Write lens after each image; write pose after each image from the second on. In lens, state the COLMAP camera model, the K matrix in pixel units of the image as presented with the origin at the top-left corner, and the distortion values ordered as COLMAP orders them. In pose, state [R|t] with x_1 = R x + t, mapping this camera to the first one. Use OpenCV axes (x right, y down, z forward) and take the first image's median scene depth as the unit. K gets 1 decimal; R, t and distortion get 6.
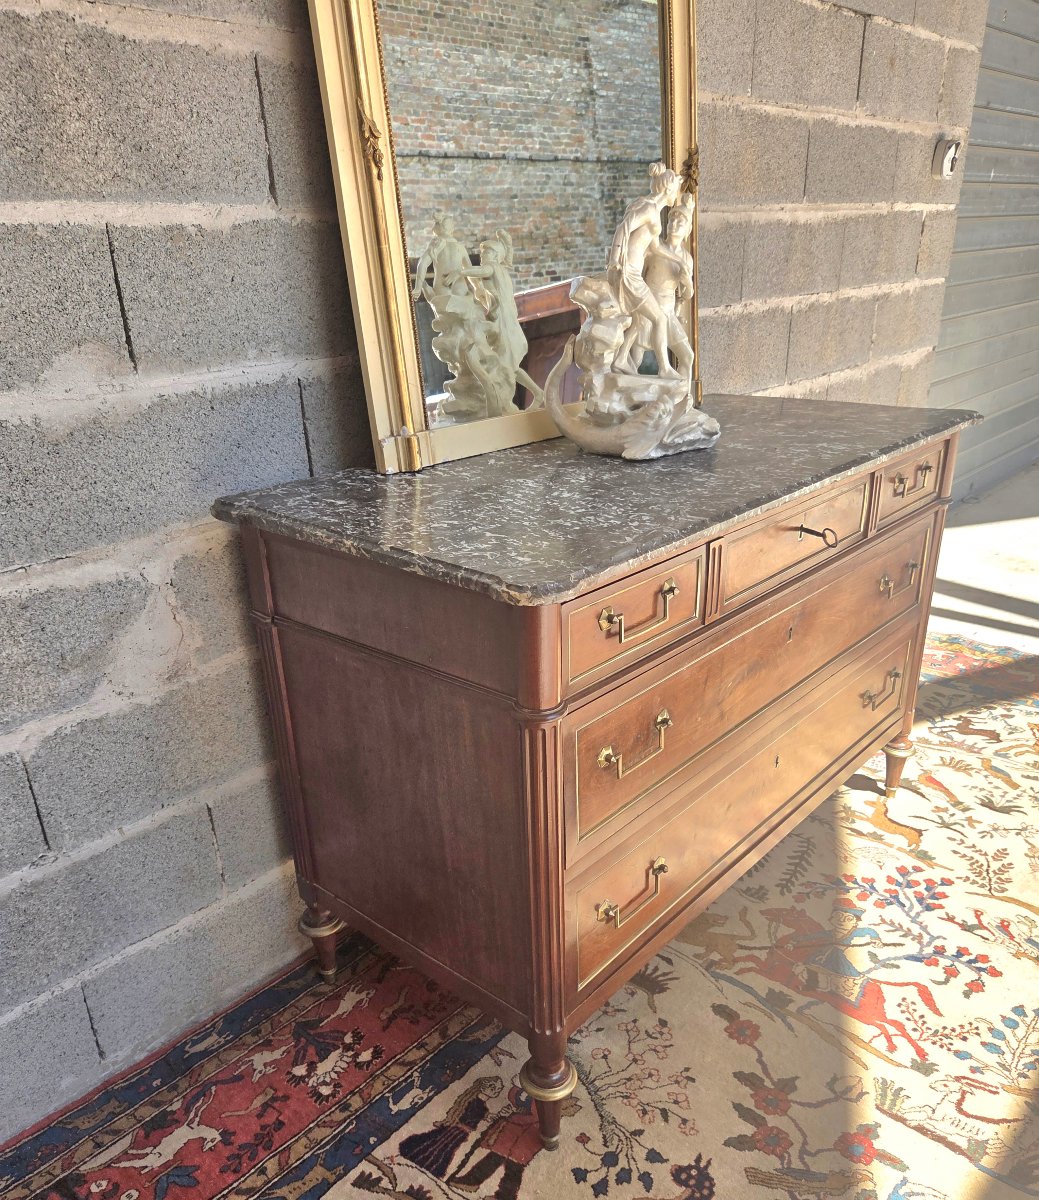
lens RADIAL K [[941.1, 0, 527.3], [0, 941.1, 677.8], [0, 0, 1]] dist [0.057100, -0.042122]
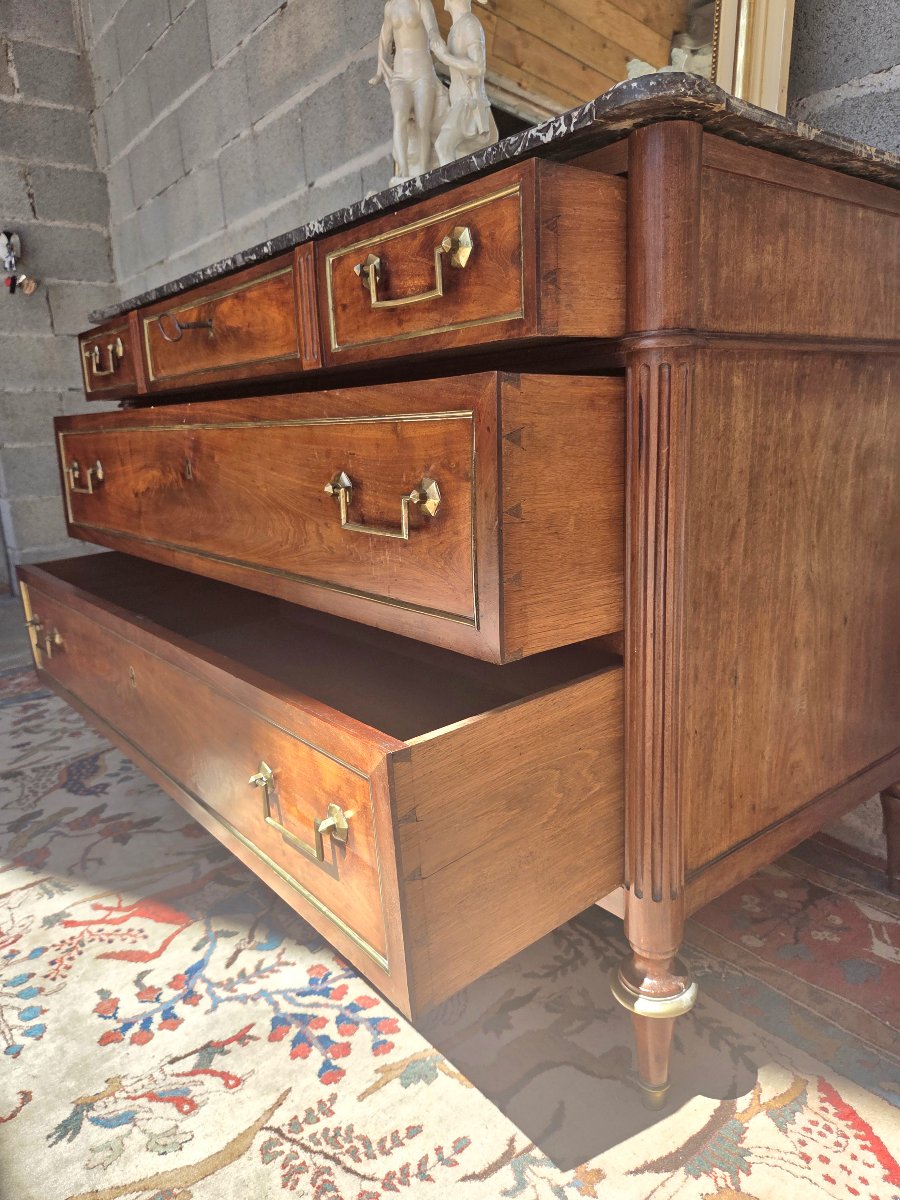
lens RADIAL K [[819.6, 0, 459.4], [0, 819.6, 605.1], [0, 0, 1]] dist [0.056725, -0.052787]
pose [[-0.158128, 0.248429, -0.955656, 0.992620], [-0.365028, 0.884564, 0.290347, -0.202843], [0.917469, 0.394753, -0.049191, 1.235375]]
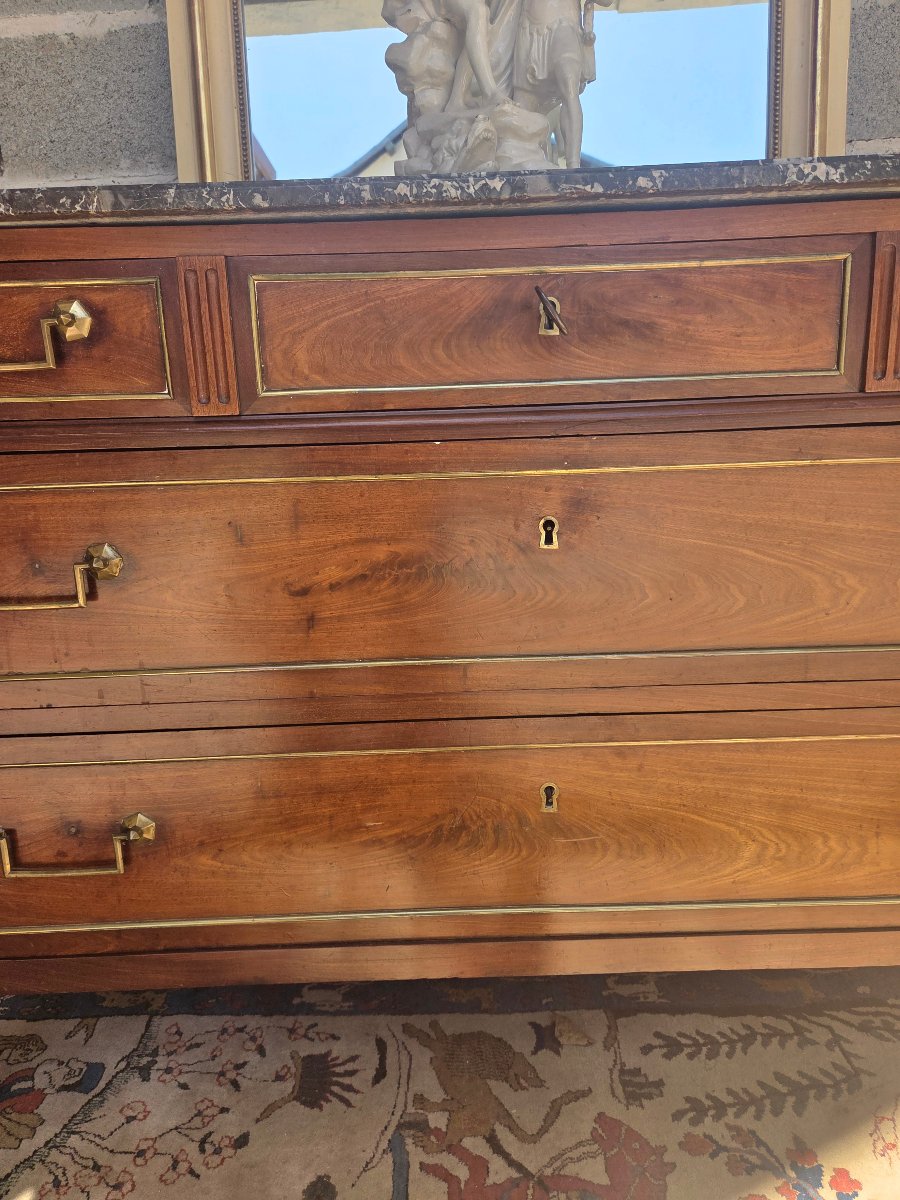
lens RADIAL K [[819.6, 0, 454.2], [0, 819.6, 590.4], [0, 0, 1]] dist [0.056725, -0.052787]
pose [[0.666380, 0.171129, -0.725709, 0.574643], [-0.292858, 0.955158, -0.043681, 0.017278], [0.685691, 0.241638, 0.686614, 0.674933]]
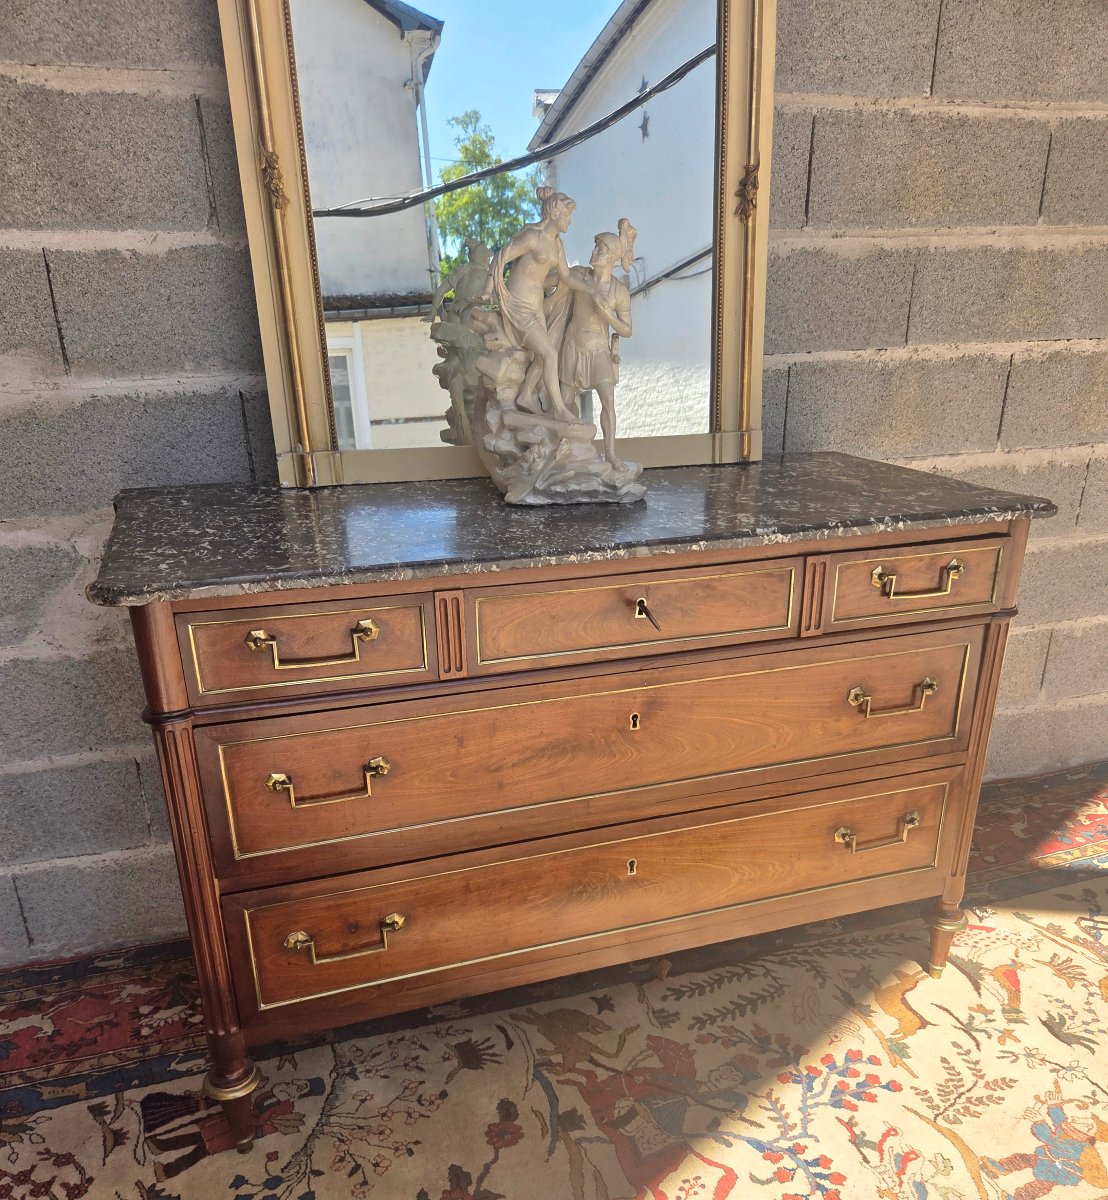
lens RADIAL K [[1006.0, 0, 563.2], [0, 1006.0, 741.0], [0, 0, 1]] dist [0.062559, -0.050665]
pose [[0.868631, 0.218508, -0.444673, 0.646054], [-0.216486, 0.974675, 0.056060, -0.067139], [0.445661, 0.047570, 0.893937, 0.134456]]
